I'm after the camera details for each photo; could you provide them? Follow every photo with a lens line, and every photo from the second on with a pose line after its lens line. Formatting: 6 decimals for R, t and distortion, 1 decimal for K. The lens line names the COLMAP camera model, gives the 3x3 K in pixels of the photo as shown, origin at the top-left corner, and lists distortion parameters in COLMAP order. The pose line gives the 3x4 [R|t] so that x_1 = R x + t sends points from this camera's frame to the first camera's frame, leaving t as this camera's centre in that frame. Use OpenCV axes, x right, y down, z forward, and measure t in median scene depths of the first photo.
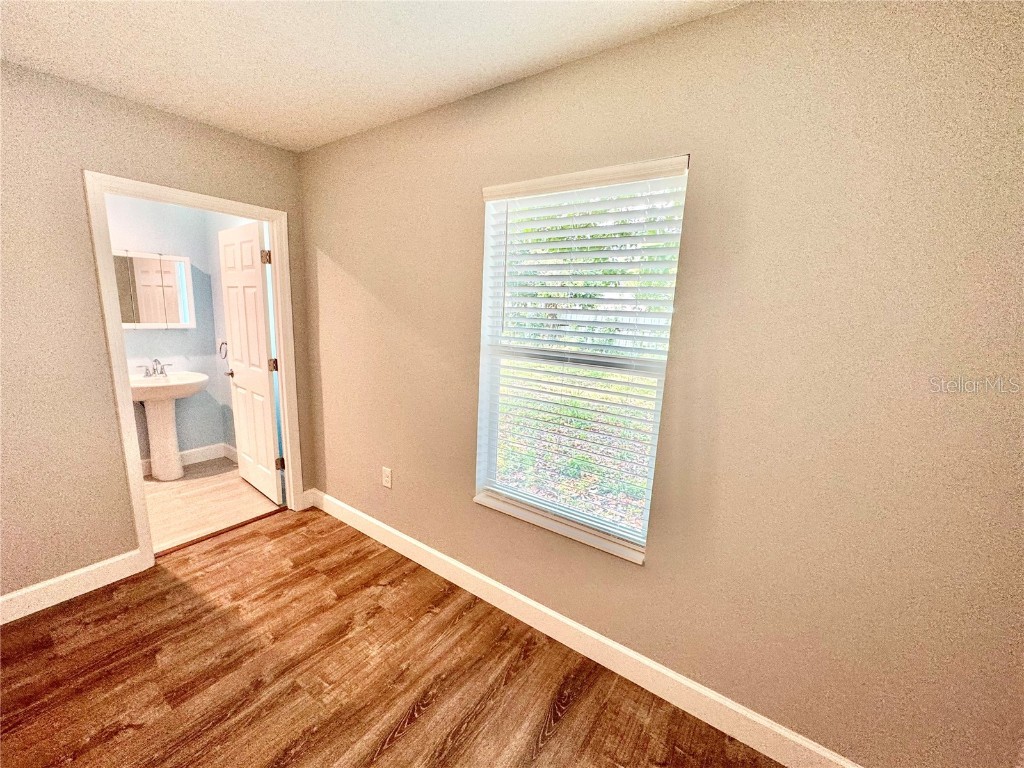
lens RADIAL K [[409.3, 0, 512.0], [0, 409.3, 384.0], [0, 0, 1]] dist [-0.001896, 0.000613]
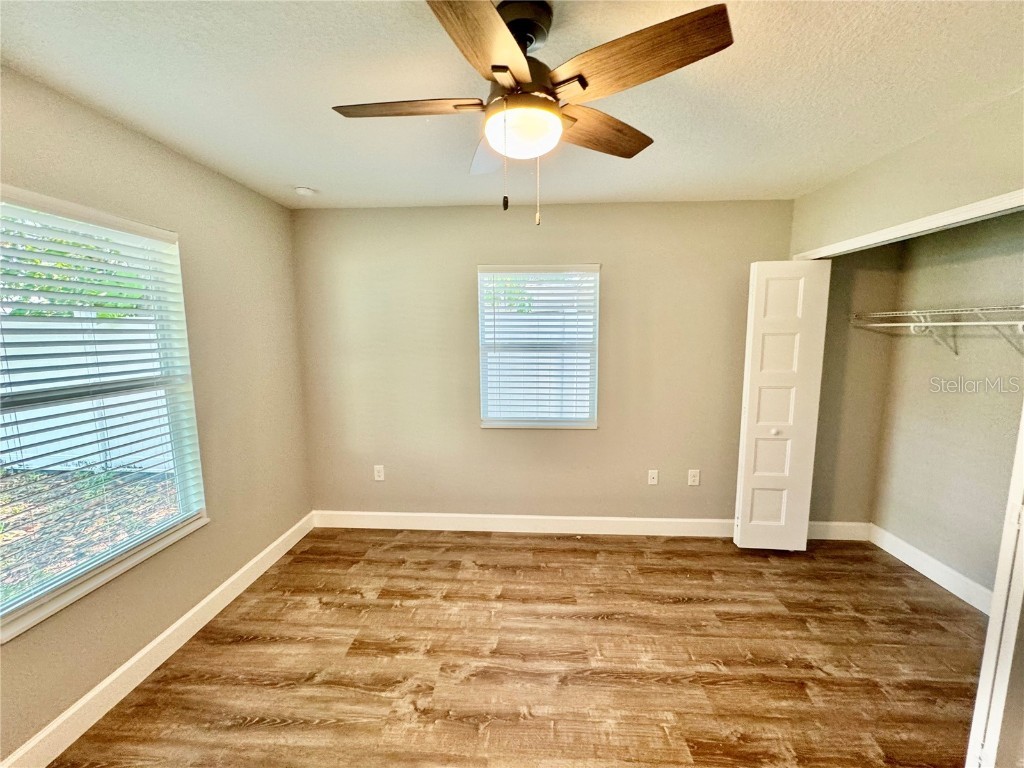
lens RADIAL K [[409.3, 0, 512.0], [0, 409.3, 384.0], [0, 0, 1]] dist [-0.001896, 0.000613]
pose [[-0.526119, -0.147190, 0.837576, -1.263854], [0.141920, 0.955899, 0.257130, -0.200735], [-0.838485, 0.254150, -0.482028, 0.677458]]
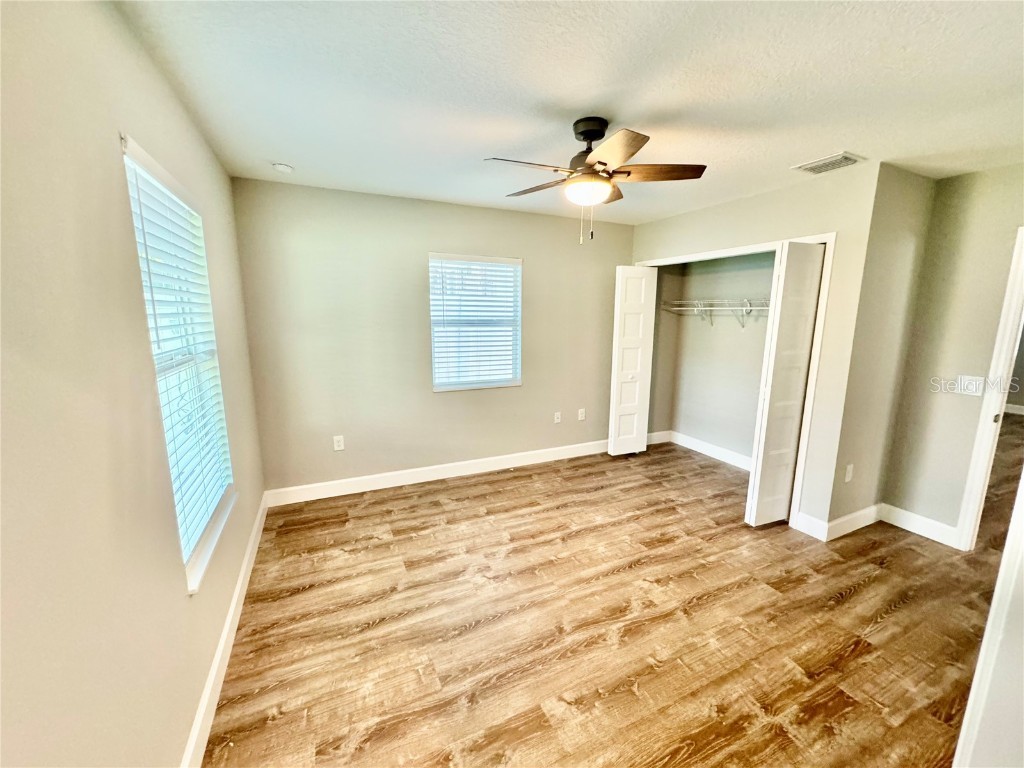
lens RADIAL K [[411.3, 0, 512.0], [0, 411.3, 384.0], [0, 0, 1]] dist [-0.002558, 0.000102]
pose [[-0.863925, -0.132874, 0.485776, -1.084722], [0.052237, 0.935723, 0.348847, -0.338338], [-0.500904, 0.326753, -0.801453, 1.492719]]
